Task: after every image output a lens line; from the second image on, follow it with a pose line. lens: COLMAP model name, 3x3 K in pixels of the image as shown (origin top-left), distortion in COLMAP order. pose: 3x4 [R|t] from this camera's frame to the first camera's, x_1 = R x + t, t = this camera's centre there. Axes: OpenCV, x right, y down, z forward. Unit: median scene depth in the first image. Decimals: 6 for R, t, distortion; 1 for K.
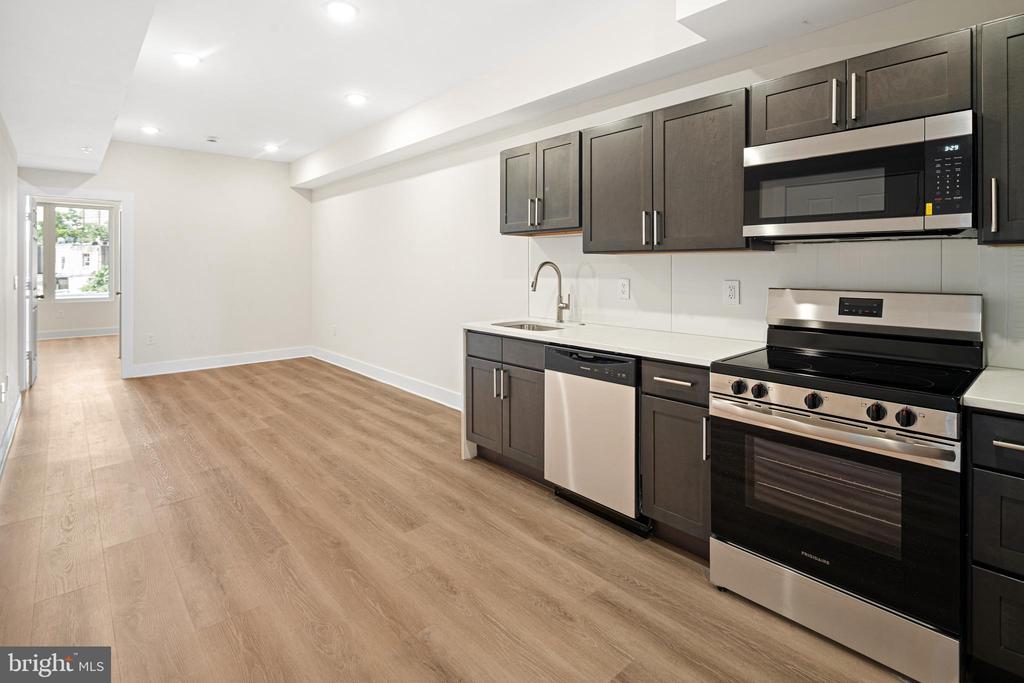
lens RADIAL K [[497.4, 0, 508.9], [0, 497.4, 267.4], [0, 0, 1]] dist [0.000932, -0.000550]
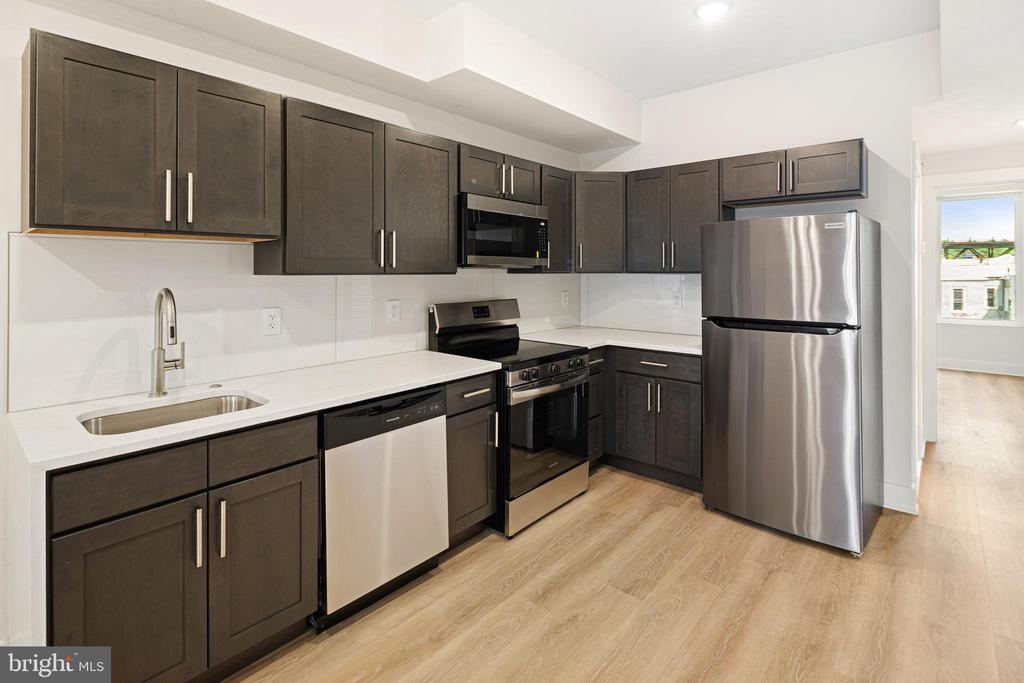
lens RADIAL K [[497.4, 0, 508.9], [0, 497.4, 267.4], [0, 0, 1]] dist [0.000932, -0.000550]
pose [[-0.126189, 0.005481, 0.991991, -0.741504], [0.001965, 0.999984, -0.005275, -0.044422], [-0.992004, 0.001284, -0.126198, 1.002489]]
